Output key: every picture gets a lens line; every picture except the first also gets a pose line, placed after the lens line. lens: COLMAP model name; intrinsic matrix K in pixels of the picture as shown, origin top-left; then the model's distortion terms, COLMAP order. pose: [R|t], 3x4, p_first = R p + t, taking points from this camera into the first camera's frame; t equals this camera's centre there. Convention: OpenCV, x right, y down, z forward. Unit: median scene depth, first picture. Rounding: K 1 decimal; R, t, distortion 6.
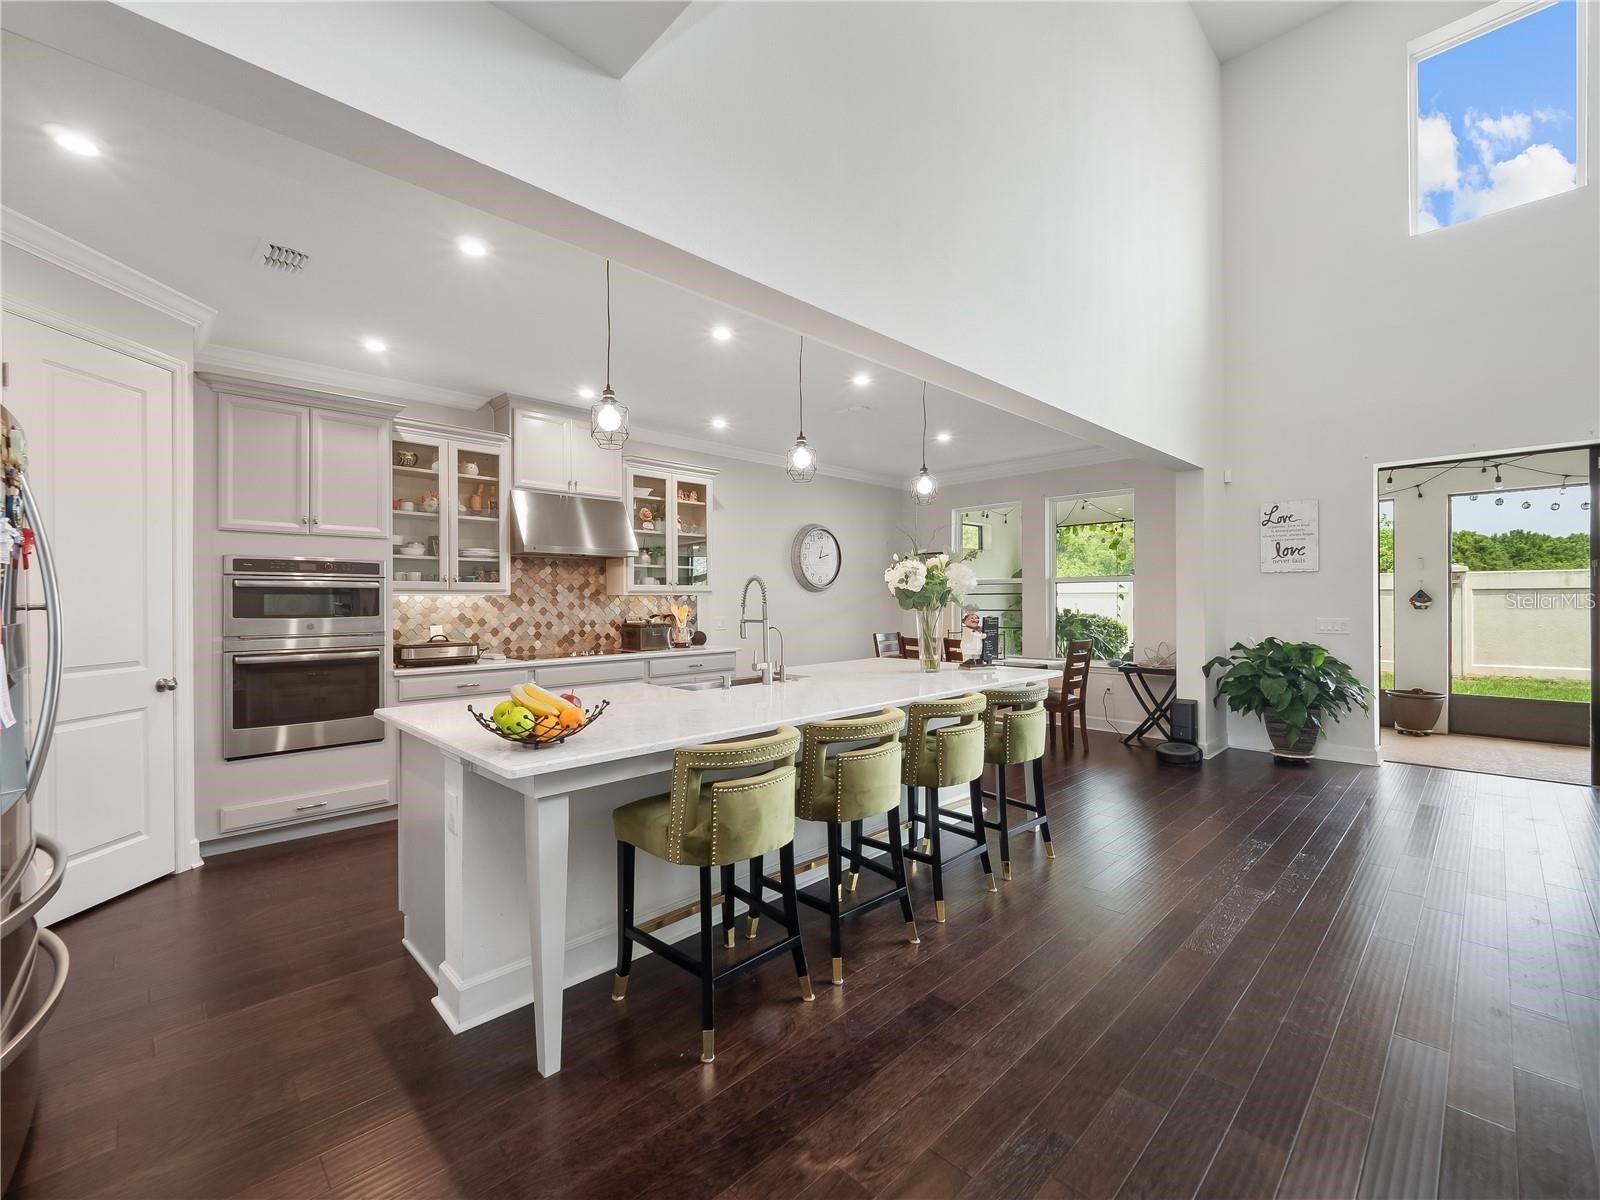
lens RADIAL K [[680.0, 0, 800.0], [0, 680.0, 600.0], [0, 0, 1]] dist [0.001372, 0.000164]
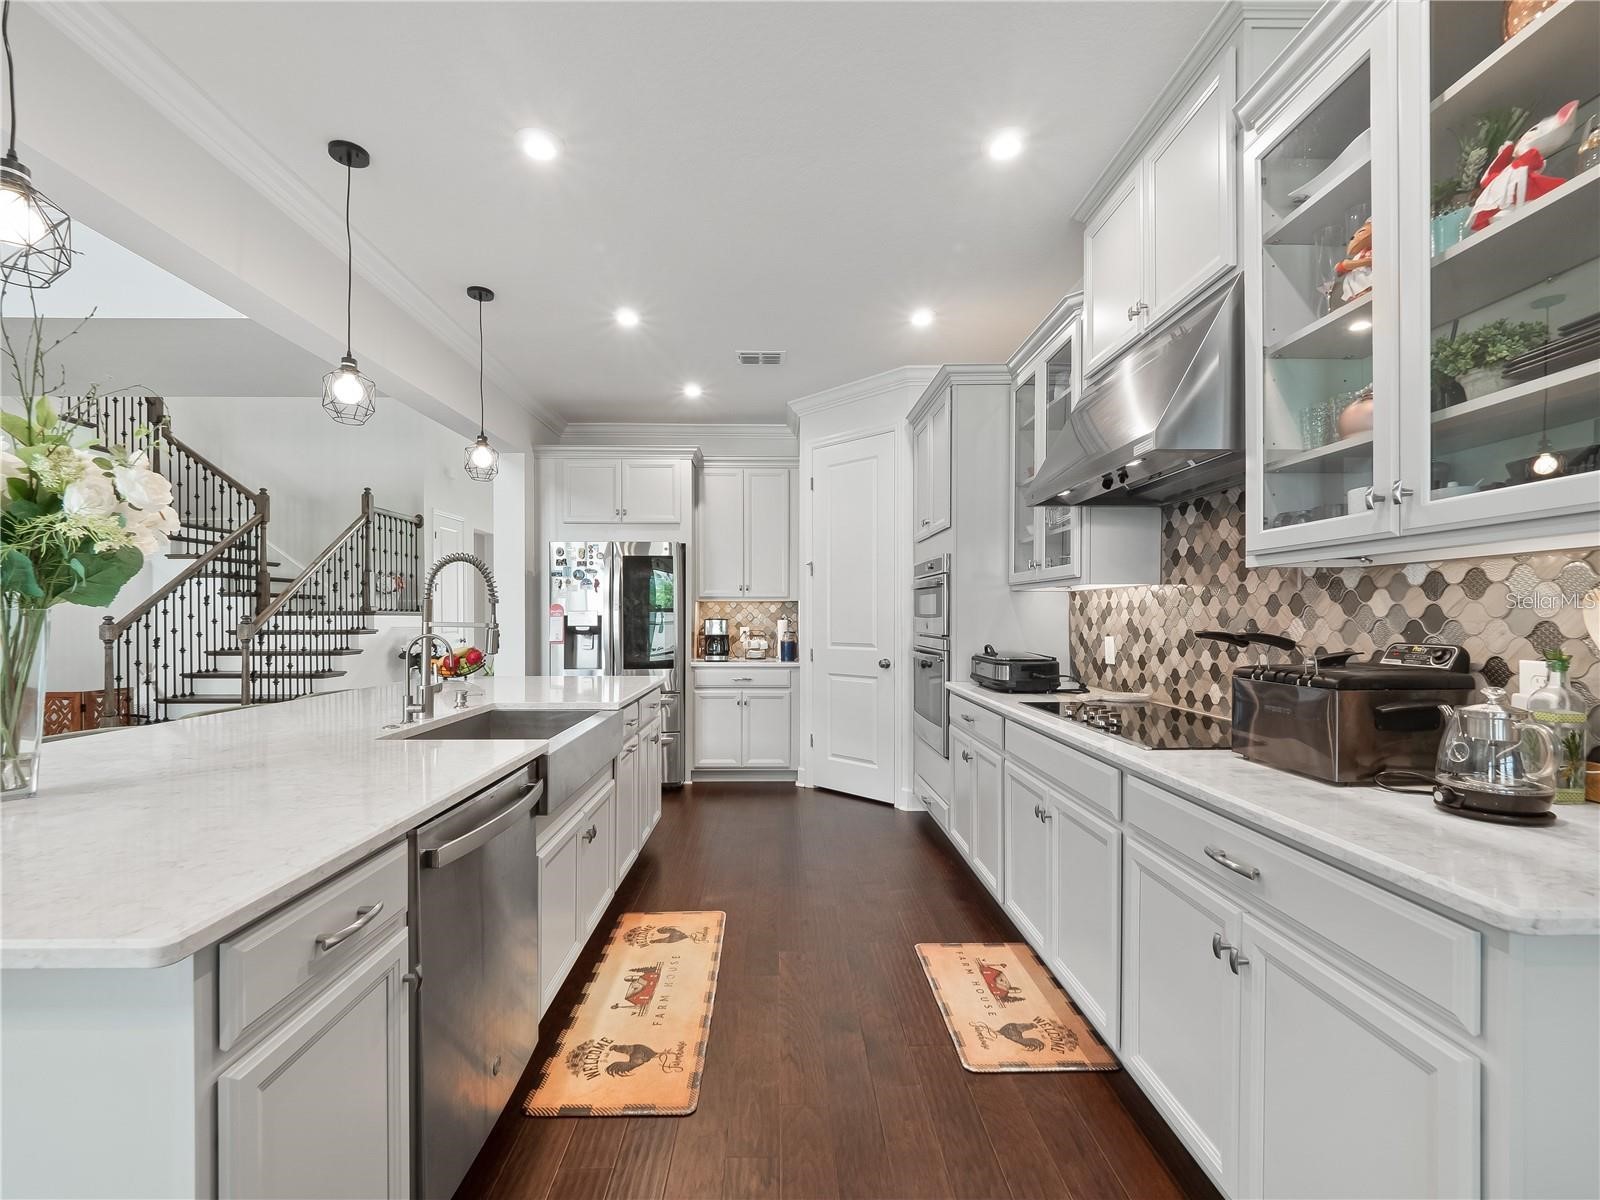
lens RADIAL K [[680.0, 0, 800.0], [0, 680.0, 600.0], [0, 0, 1]] dist [0.001372, 0.000164]
pose [[-0.684003, -0.012610, -0.729371, 0.119215], [0.002049, 0.999813, -0.019207, 0.014742], [0.729477, -0.014632, -0.683849, 1.180406]]
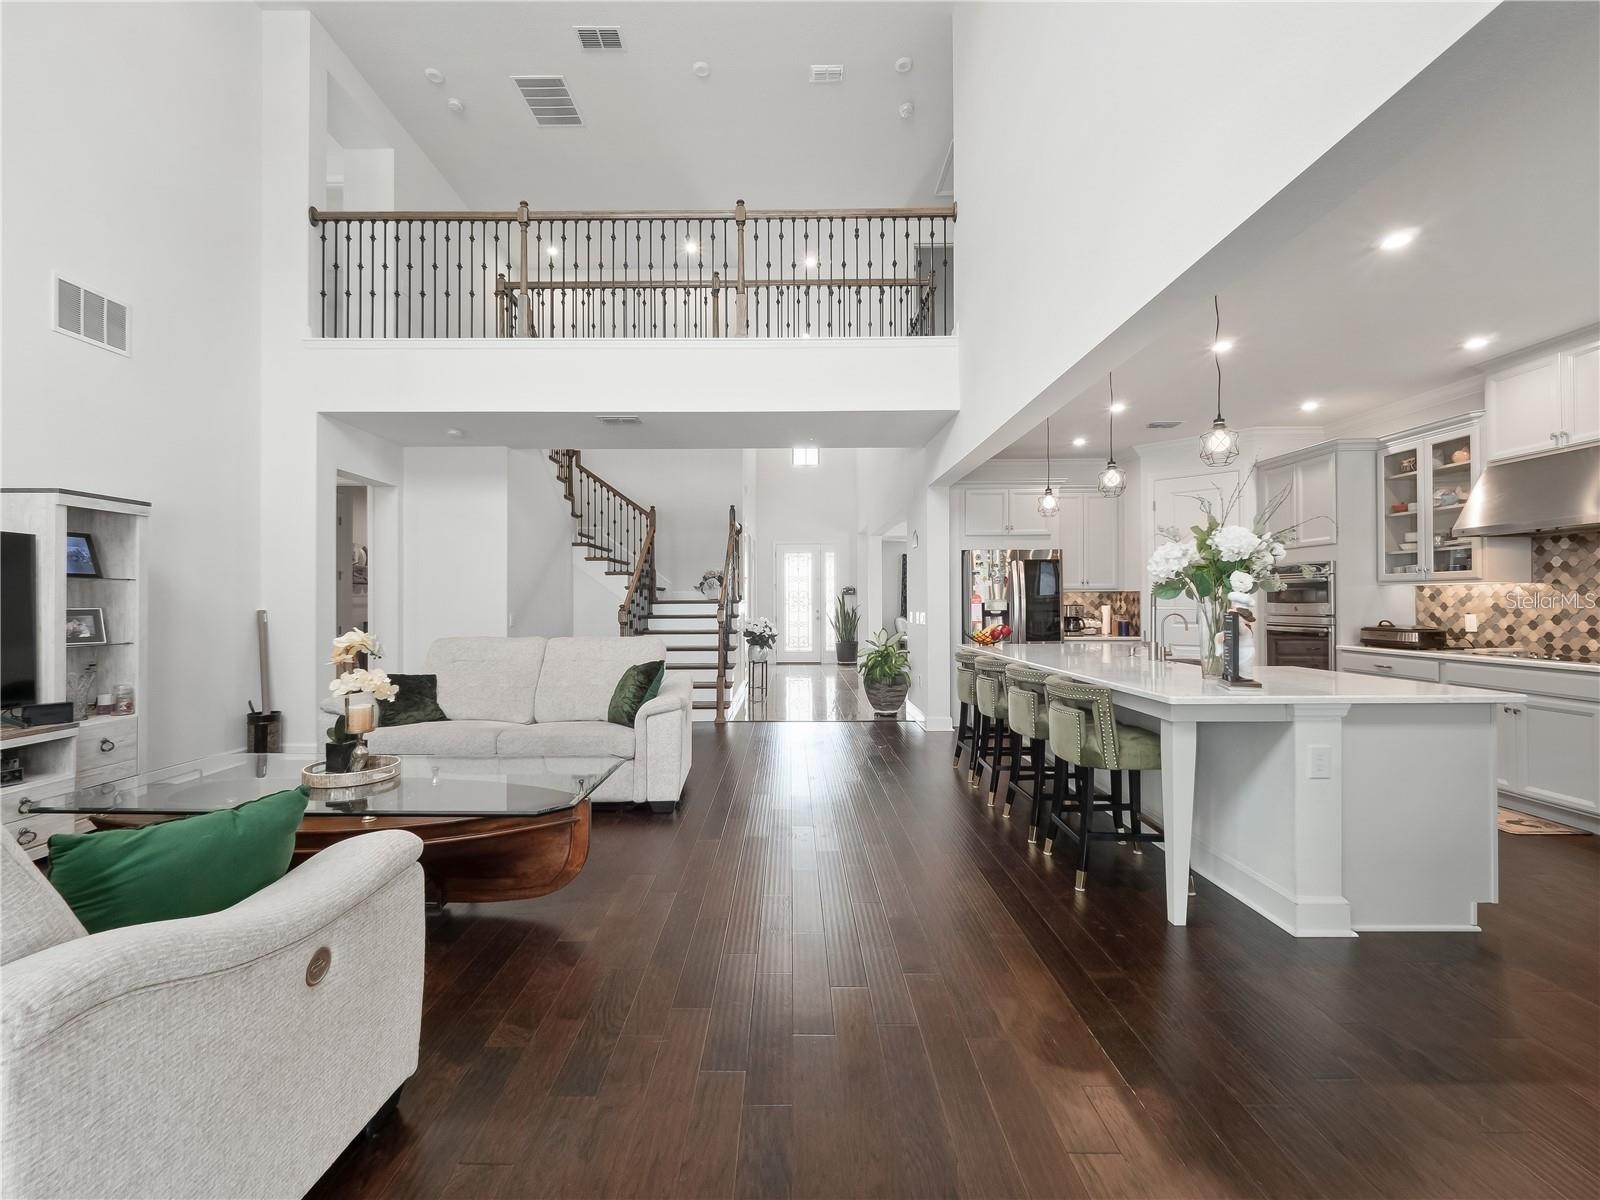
lens RADIAL K [[667.9, 0, 799.7], [0, 667.9, 582.2], [0, 0, 1]] dist [-0.009305, 0.000008]
pose [[-0.696893, -0.012852, -0.717060, 0.832301], [0.007550, 0.999653, -0.025255, 0.006948], [0.717135, -0.023014, -0.696554, 0.937608]]
